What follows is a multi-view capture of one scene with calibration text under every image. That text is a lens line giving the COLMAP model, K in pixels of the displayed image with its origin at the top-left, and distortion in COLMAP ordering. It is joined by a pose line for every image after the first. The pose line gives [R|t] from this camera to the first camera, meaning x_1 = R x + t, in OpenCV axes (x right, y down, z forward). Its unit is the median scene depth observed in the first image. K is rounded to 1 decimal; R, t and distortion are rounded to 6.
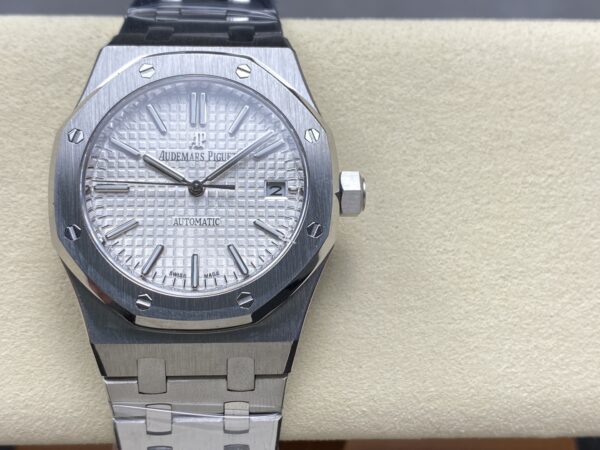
lens RADIAL K [[999.6, 0, 305.2], [0, 999.6, 229.2], [0, 0, 1]] dist [0.059044, 0.000000]
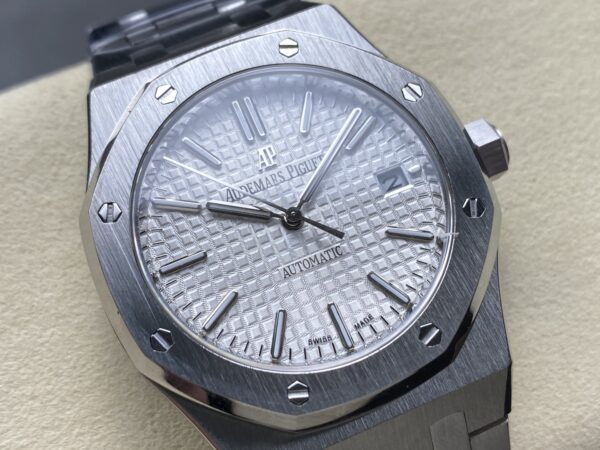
lens RADIAL K [[999.6, 0, 294.2], [0, 999.6, 225.2], [0, 0, 1]] dist [0.059044, 0.000000]
pose [[0.921747, -0.373947, 0.102689, -0.165659], [0.381038, 0.922567, -0.060666, 0.006102], [-0.072051, 0.095047, 0.992862, 0.267680]]
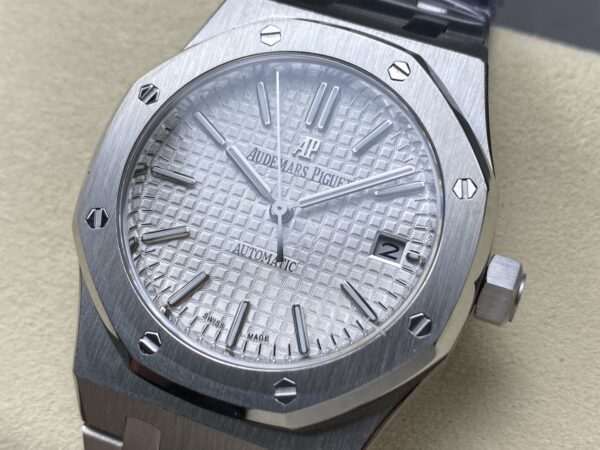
lens RADIAL K [[999.6, 0, 276.5], [0, 999.6, 211.3], [0, 0, 1]] dist [0.059044, 0.000000]
pose [[0.913477, 0.300635, -0.274186, 0.072413], [-0.313189, 0.949688, -0.002122, -0.035238], [0.259753, 0.087811, 0.961674, 0.297695]]
